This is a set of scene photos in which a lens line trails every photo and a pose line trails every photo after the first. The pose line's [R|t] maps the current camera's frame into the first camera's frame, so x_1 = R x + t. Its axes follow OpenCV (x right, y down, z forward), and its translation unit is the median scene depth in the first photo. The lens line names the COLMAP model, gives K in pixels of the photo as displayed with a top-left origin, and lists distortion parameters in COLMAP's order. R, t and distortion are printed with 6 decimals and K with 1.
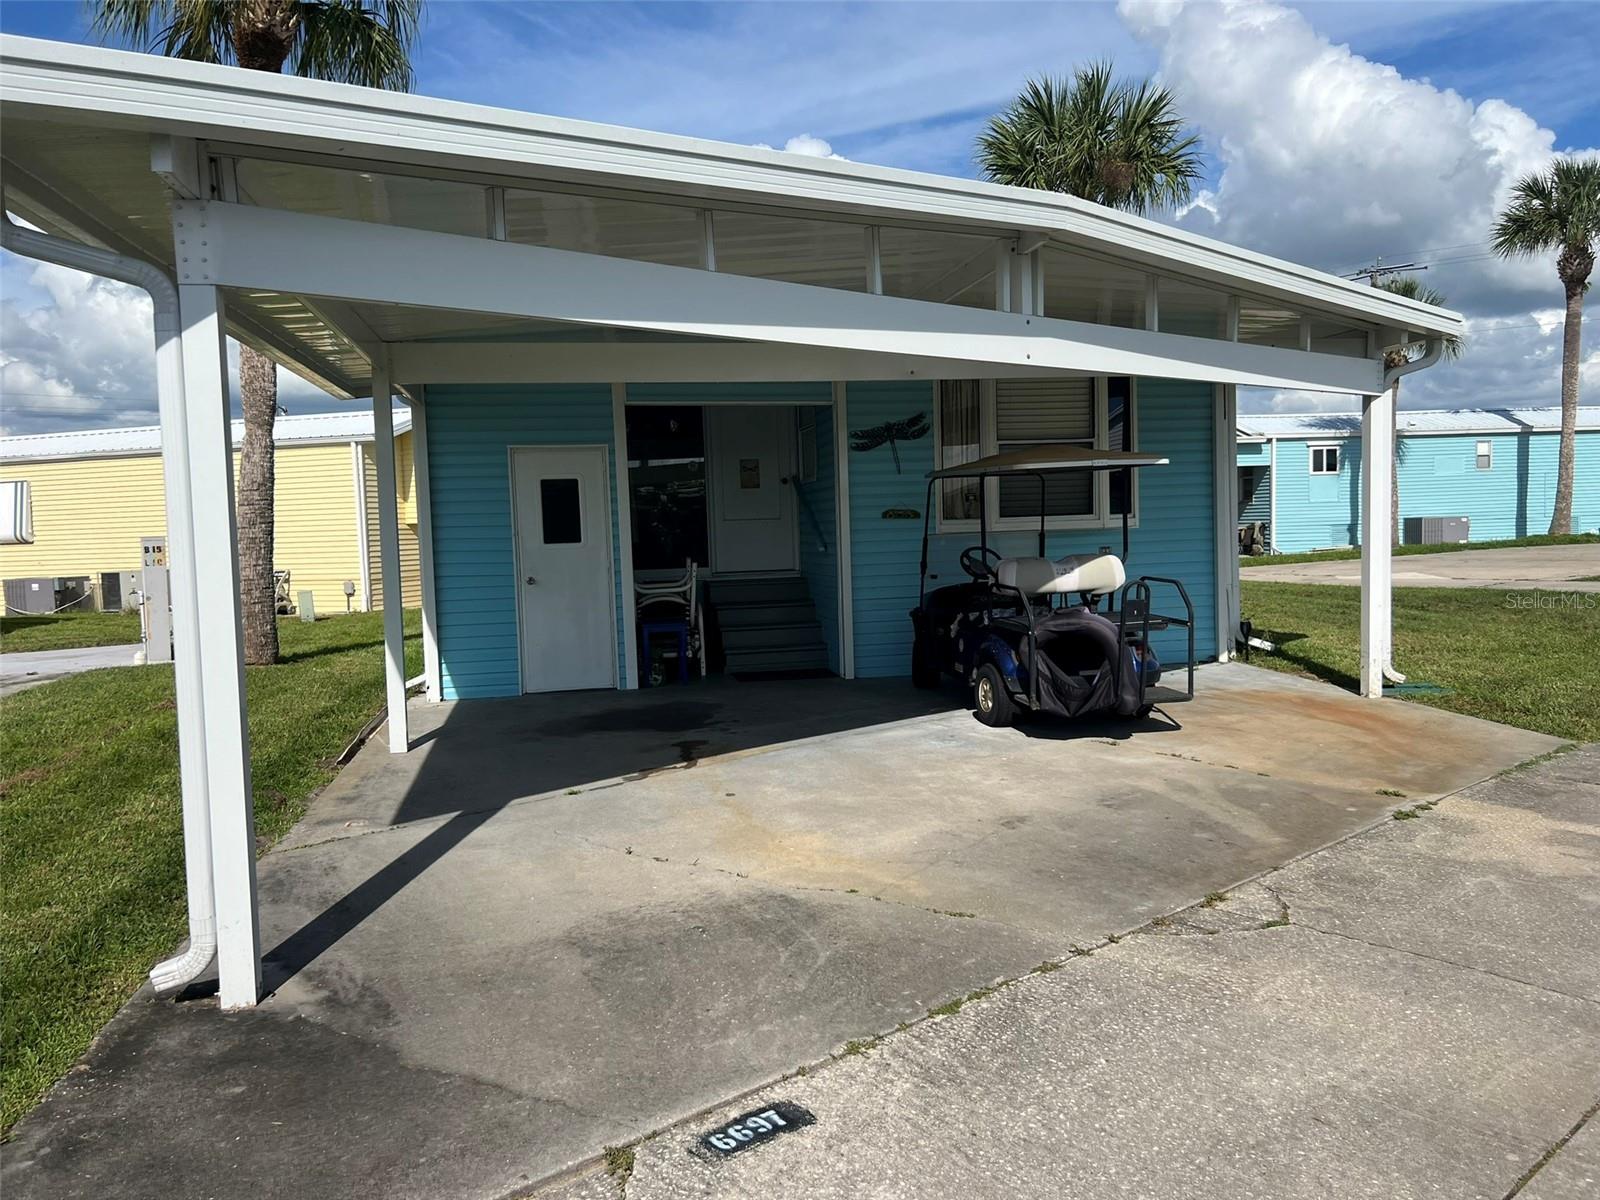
lens RADIAL K [[1206.7, 0, 800.9], [0, 1206.7, 604.5], [0, 0, 1]] dist [0.044193, -0.050646]
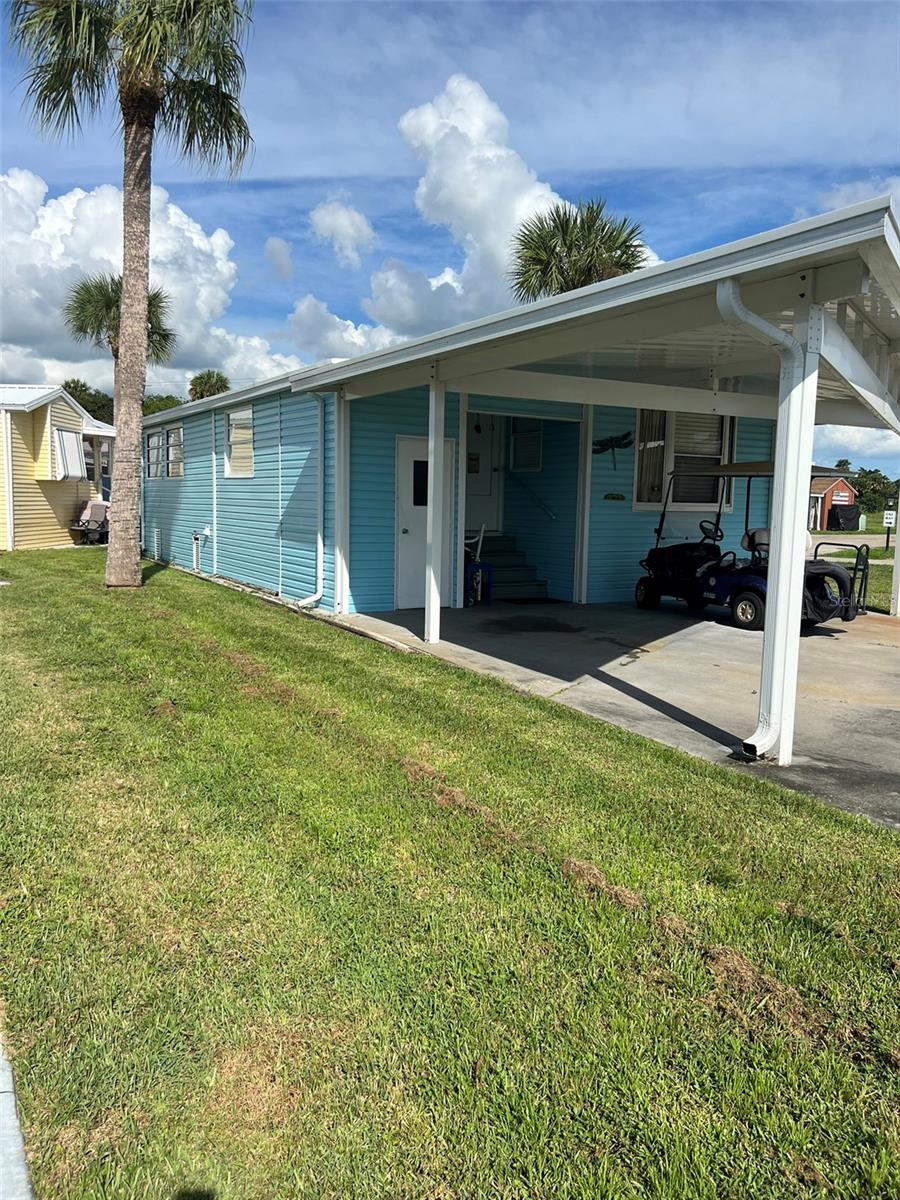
lens RADIAL K [[905.1, 0, 449.6], [0, 905.1, 597.5], [0, 0, 1]] dist [0.044193, -0.050646]
pose [[0.945337, 0.016893, 0.325657, -0.617831], [-0.028855, 0.999073, 0.031935, 0.028250], [-0.324815, -0.039586, 0.944949, -0.036063]]
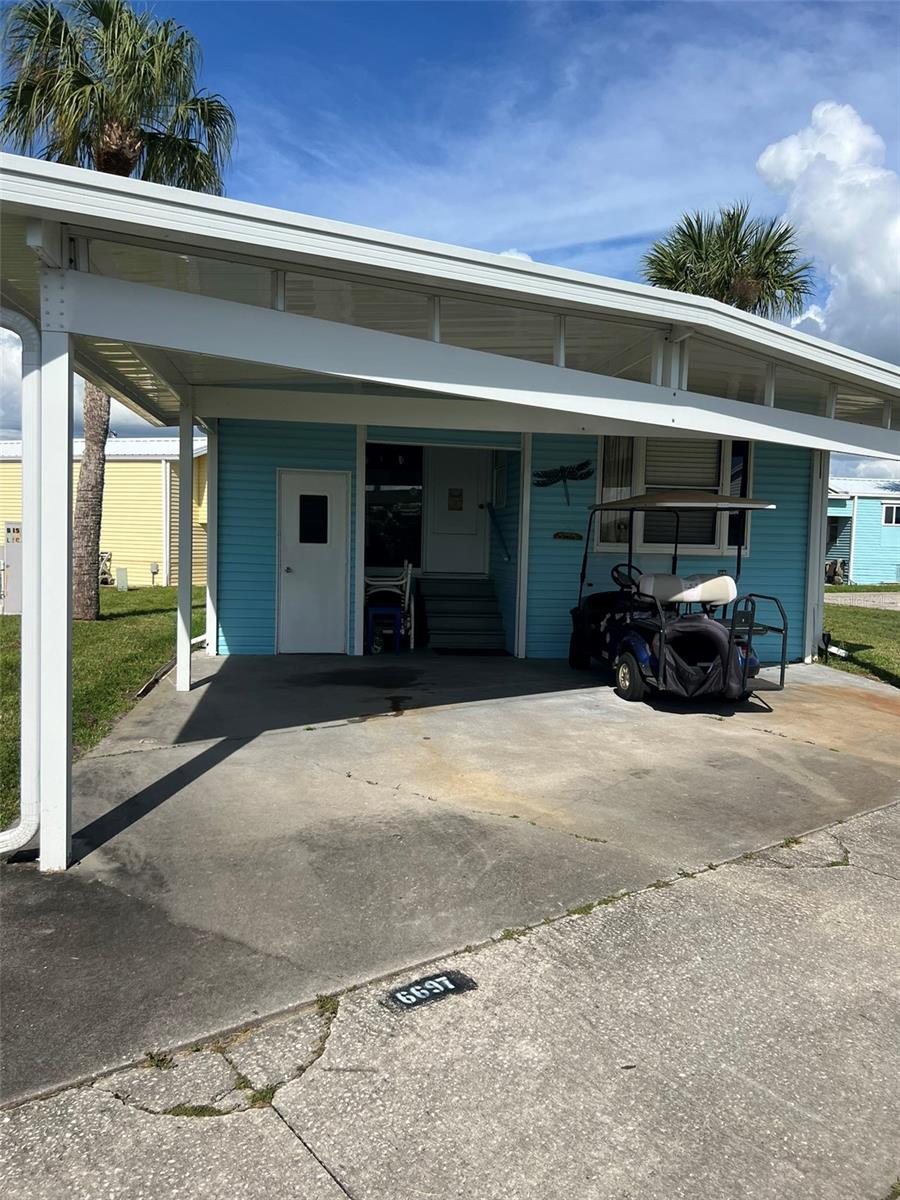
lens RADIAL K [[905.1, 0, 455.3], [0, 905.1, 600.6], [0, 0, 1]] dist [0.044193, -0.050646]
pose [[0.997528, 0.060502, -0.035744, -0.000604], [-0.060512, 0.998167, 0.000805, 0.002980], [0.035727, 0.001359, 0.999361, 0.004878]]
